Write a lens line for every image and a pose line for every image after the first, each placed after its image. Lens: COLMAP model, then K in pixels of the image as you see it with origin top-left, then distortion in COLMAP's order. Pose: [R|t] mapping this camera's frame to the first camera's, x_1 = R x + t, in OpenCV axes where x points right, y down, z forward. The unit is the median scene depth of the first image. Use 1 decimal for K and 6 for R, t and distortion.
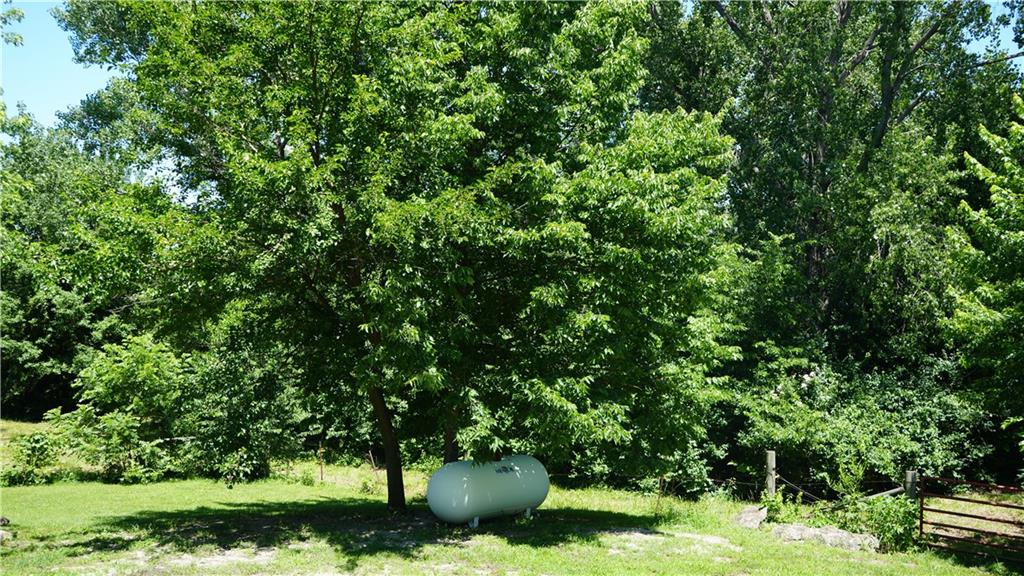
lens RADIAL K [[1037.8, 0, 513.5], [0, 1037.8, 302.4], [0, 0, 1]] dist [0.005767, 0.004731]
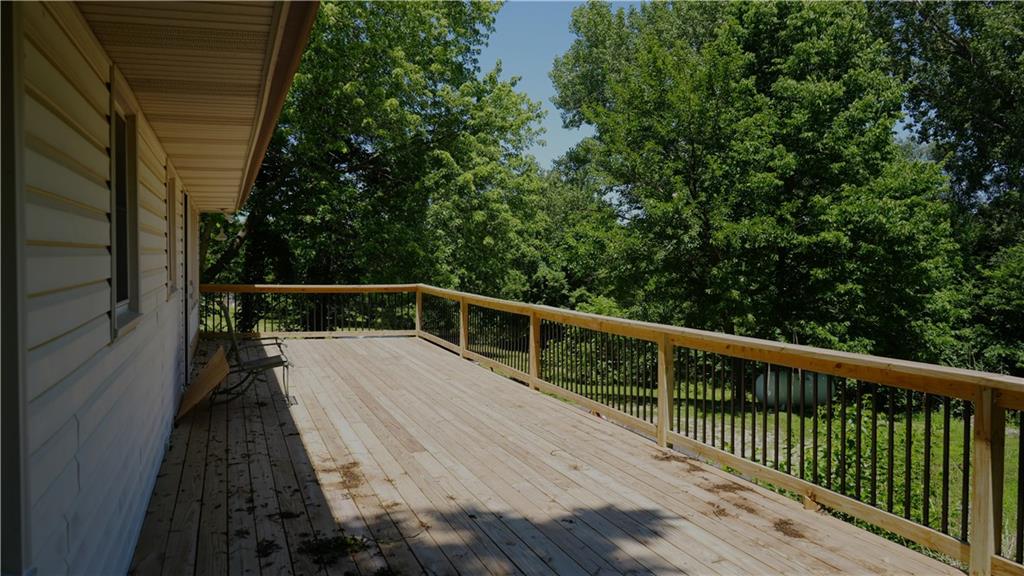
lens RADIAL K [[815.6, 0, 512.0], [0, 815.6, 288.0], [0, 0, 1]] dist [-0.006154, 0.009503]
pose [[0.899455, 0.015460, -0.436739, 0.178372], [-0.012065, 0.999872, 0.010545, 0.009041], [0.436846, -0.004216, 0.899526, -0.491629]]
